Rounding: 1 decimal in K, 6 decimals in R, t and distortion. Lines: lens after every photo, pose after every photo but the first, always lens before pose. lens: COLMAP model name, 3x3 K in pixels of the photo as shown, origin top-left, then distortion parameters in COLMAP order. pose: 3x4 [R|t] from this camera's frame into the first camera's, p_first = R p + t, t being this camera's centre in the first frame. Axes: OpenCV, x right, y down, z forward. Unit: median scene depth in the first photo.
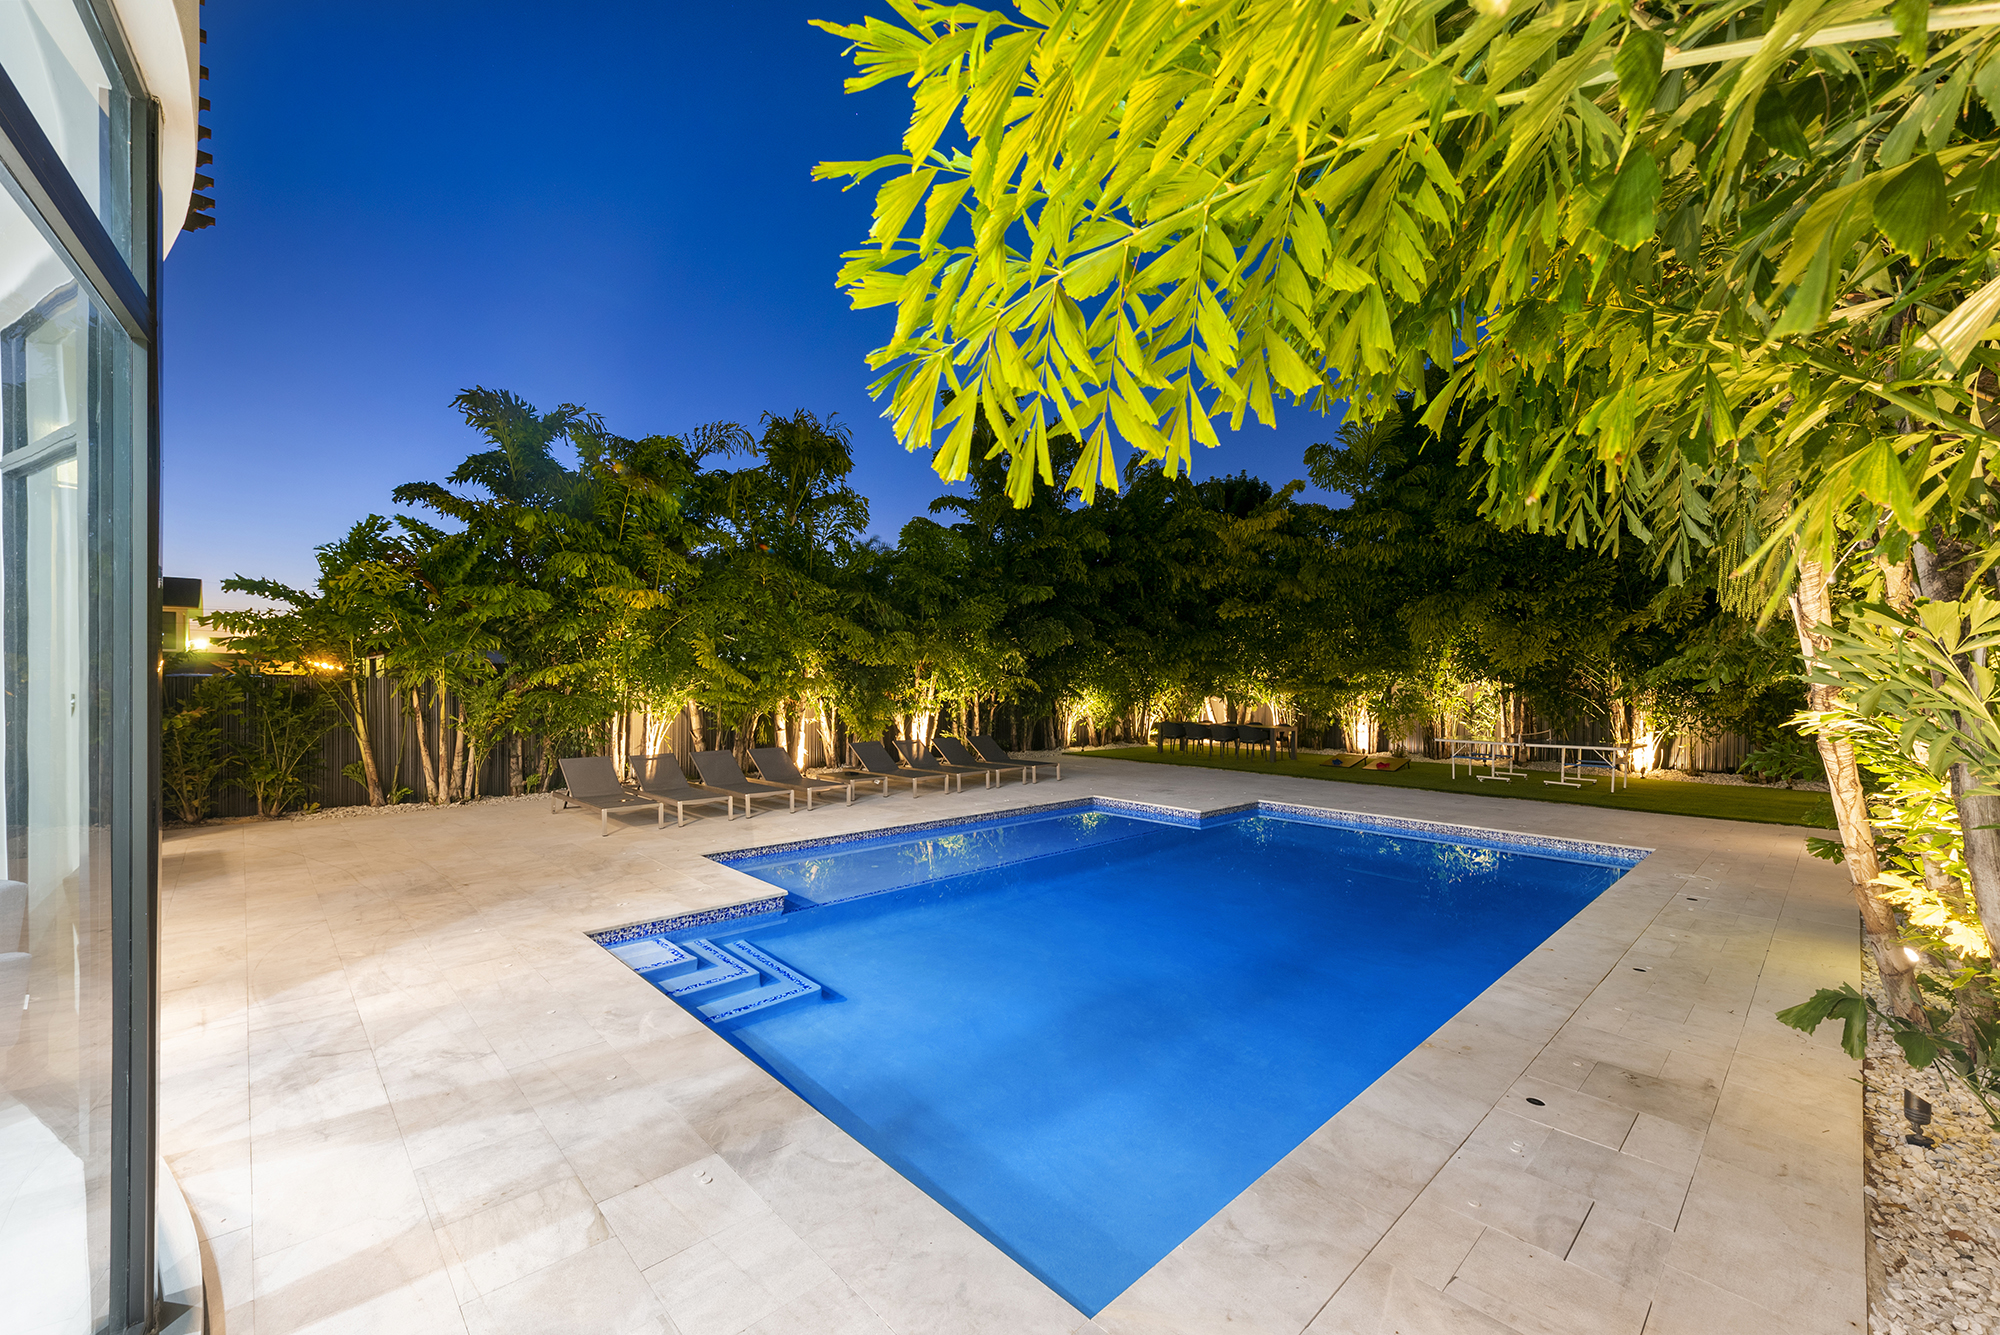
lens RADIAL K [[787.3, 0, 1007.4], [0, 787.3, 675.6], [0, 0, 1]] dist [0.001540, 0.000130]
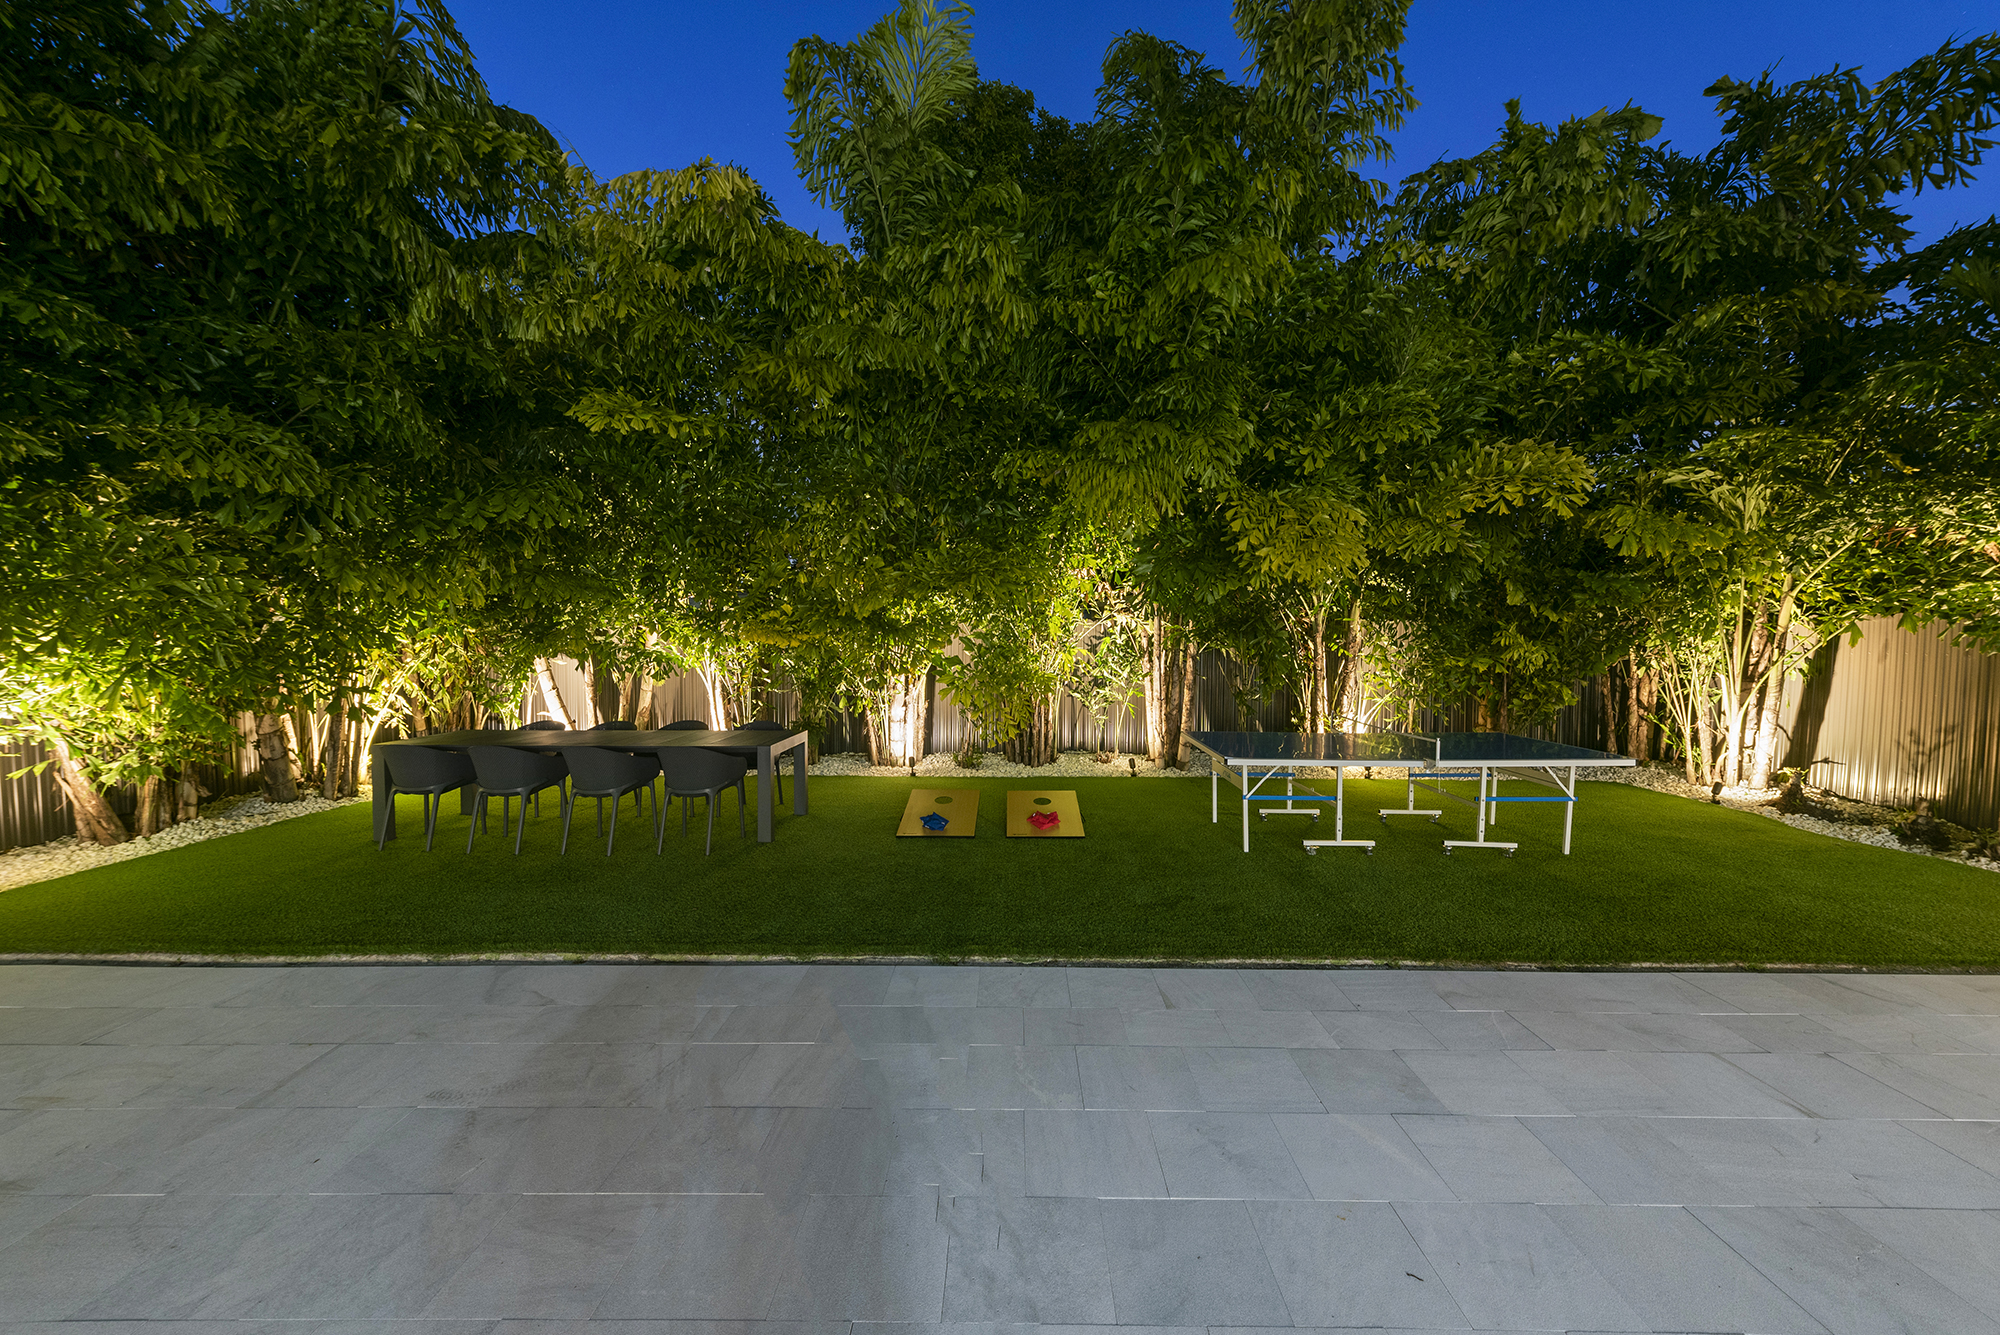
lens RADIAL K [[787.3, 0, 1011.4], [0, 787.3, 677.1], [0, 0, 1]] dist [0.001540, 0.000130]
pose [[0.694641, -0.047270, 0.717802, 0.441011], [0.000778, 0.997887, 0.064963, 0.037939], [-0.719357, -0.044567, 0.693210, 1.837667]]
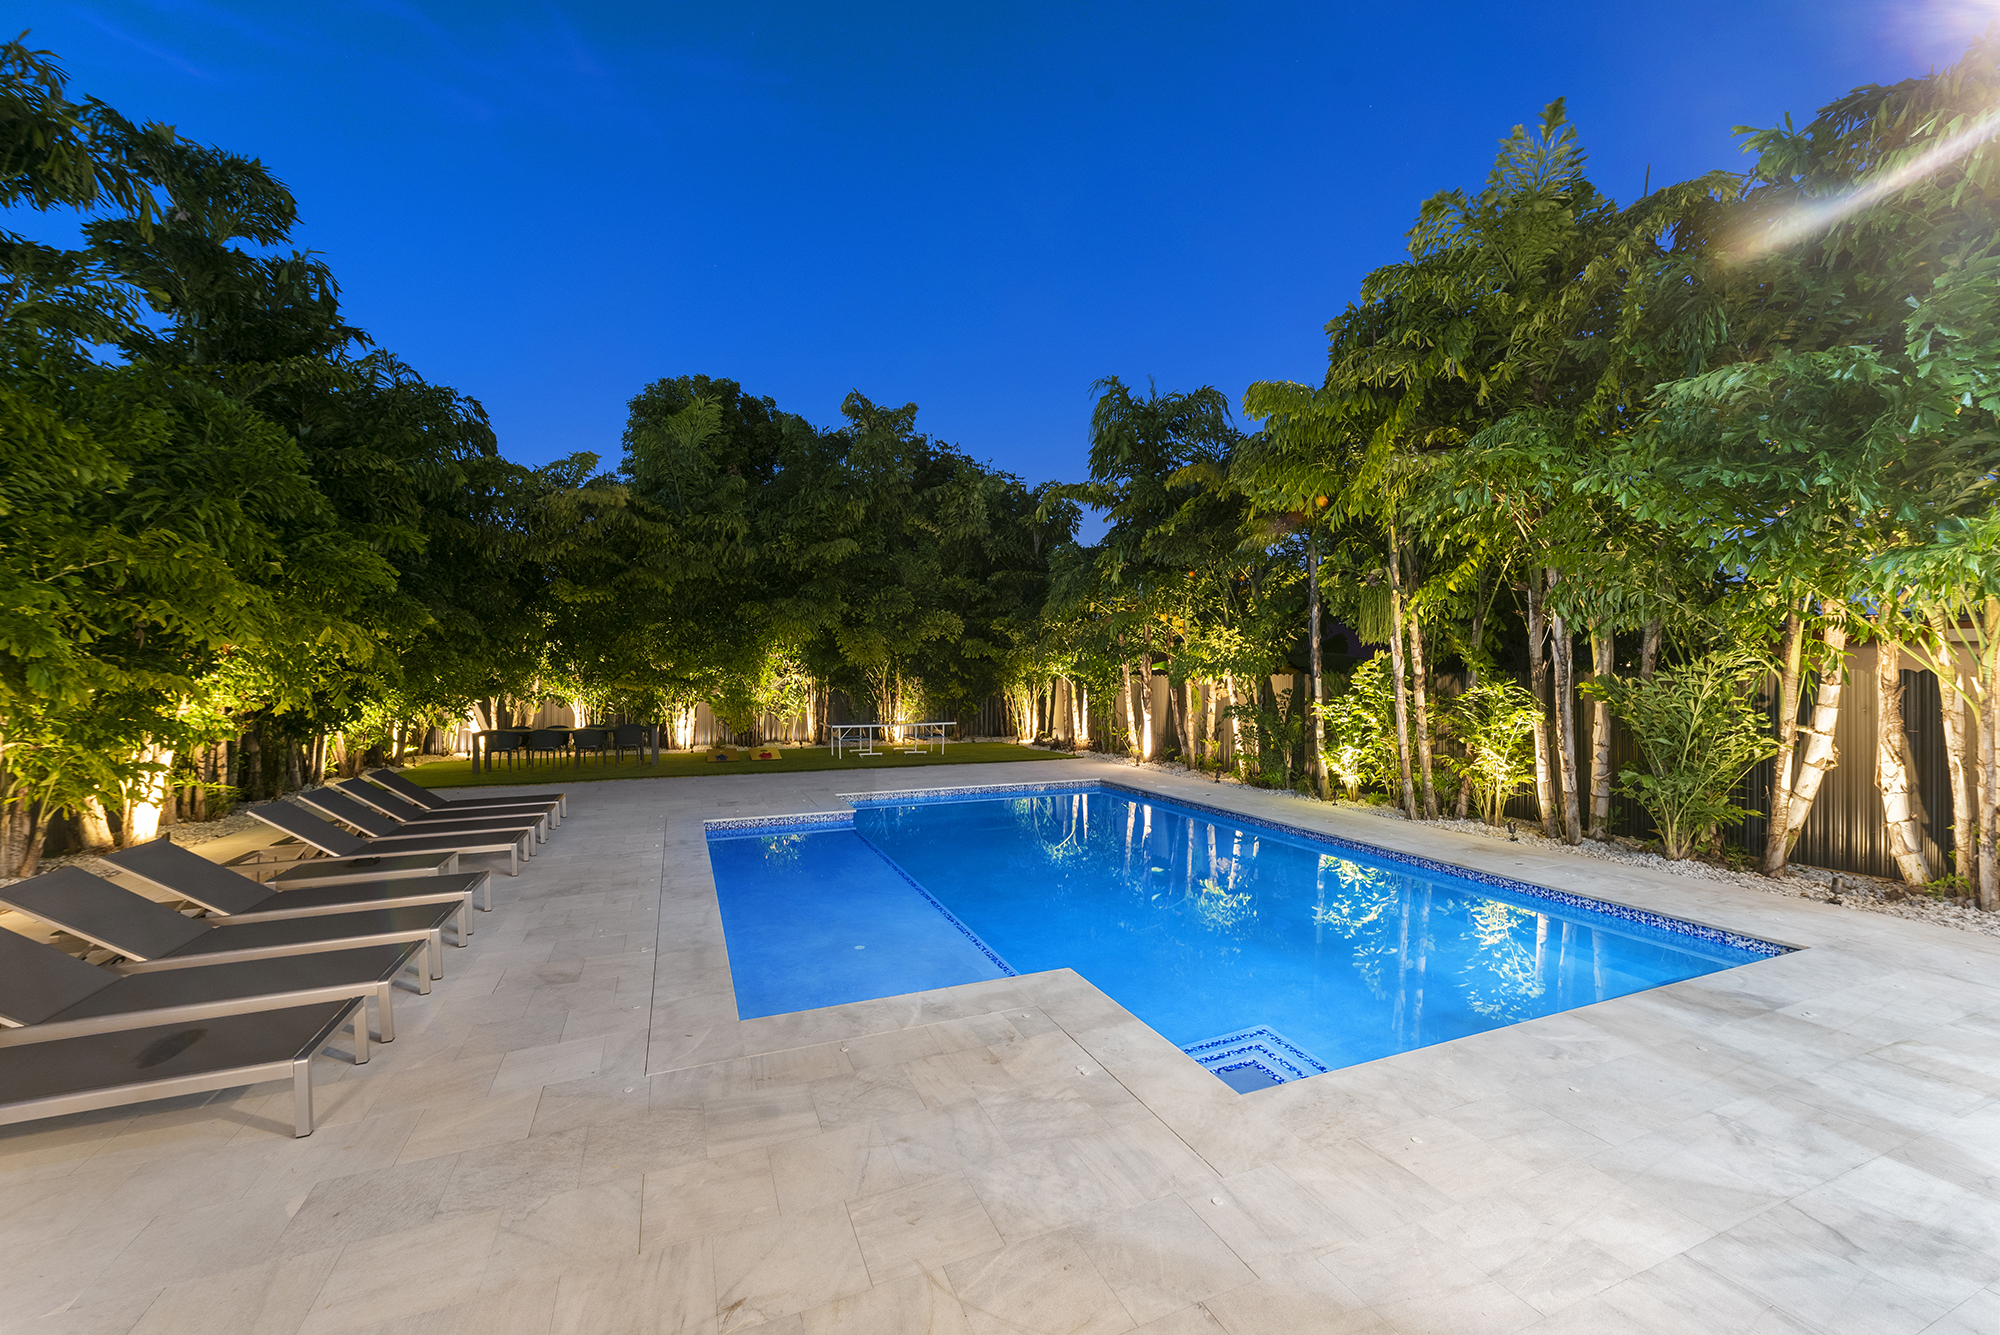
lens RADIAL K [[787.3, 0, 1004.4], [0, 787.3, 675.8], [0, 0, 1]] dist [0.001540, 0.000130]
pose [[0.363509, -0.006654, 0.931567, -0.976187], [0.000436, 0.999976, 0.006972, 0.000092], [-0.931591, -0.002128, 0.363503, 0.795051]]
